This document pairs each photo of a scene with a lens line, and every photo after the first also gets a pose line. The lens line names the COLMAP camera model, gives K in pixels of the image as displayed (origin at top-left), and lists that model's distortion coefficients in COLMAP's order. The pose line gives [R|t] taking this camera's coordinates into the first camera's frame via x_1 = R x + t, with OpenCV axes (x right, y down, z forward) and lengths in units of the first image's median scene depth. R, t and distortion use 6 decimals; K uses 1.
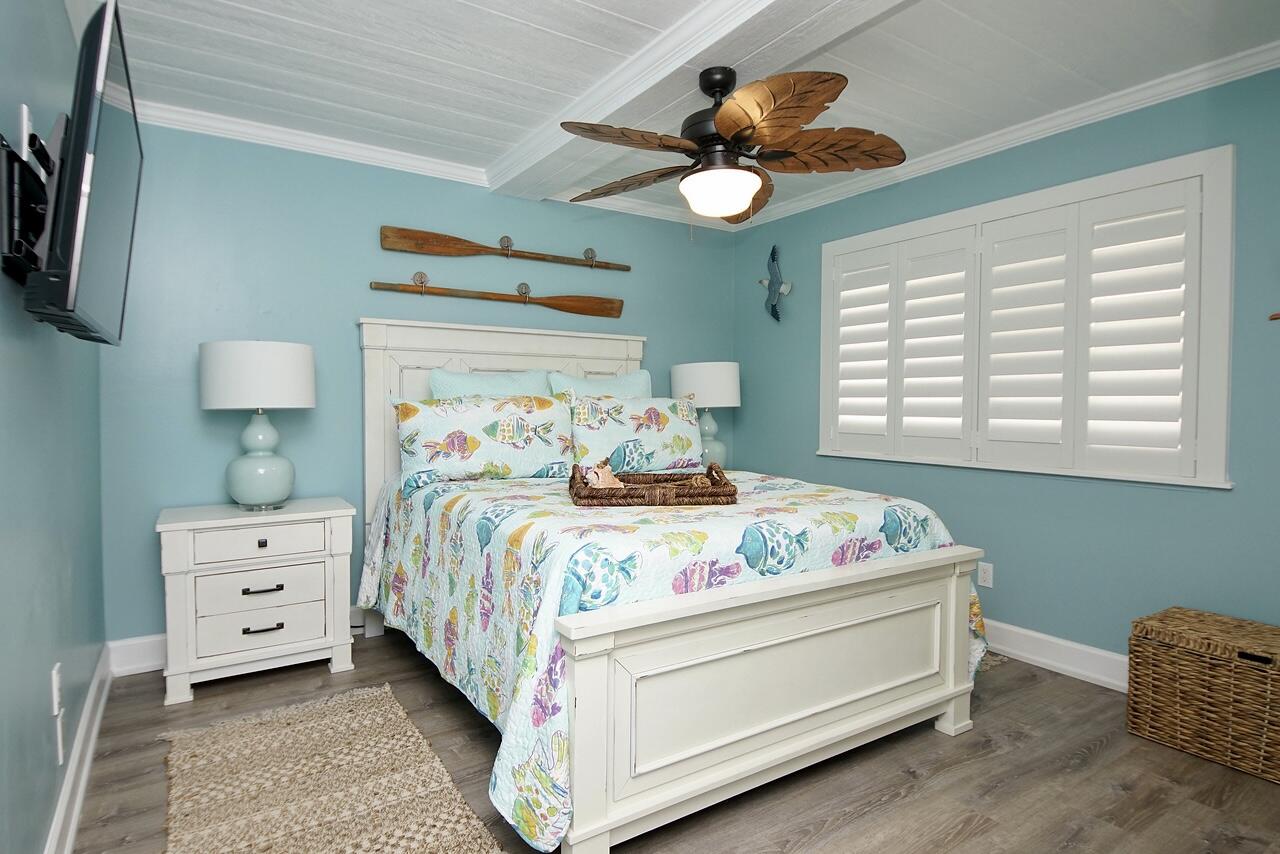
lens RADIAL K [[686.7, 0, 629.1], [0, 686.7, 421.9], [0, 0, 1]] dist [0.041360, -0.035193]
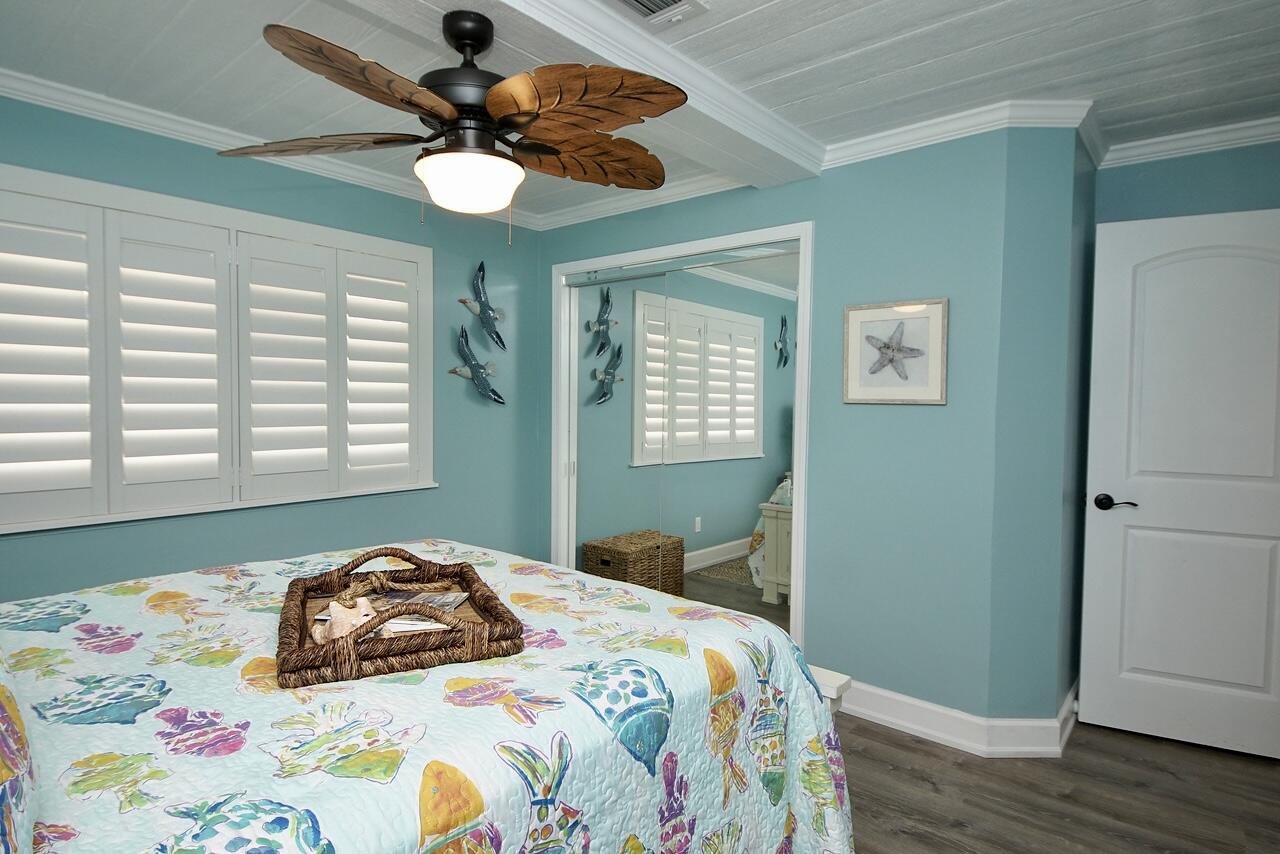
lens RADIAL K [[686.7, 0, 629.1], [0, 686.7, 421.9], [0, 0, 1]] dist [0.041360, -0.035193]
pose [[-0.271575, -0.036660, 0.961719, -0.653325], [0.017302, 0.998927, 0.042964, -0.099173], [-0.962262, 0.028307, -0.270649, 1.041091]]
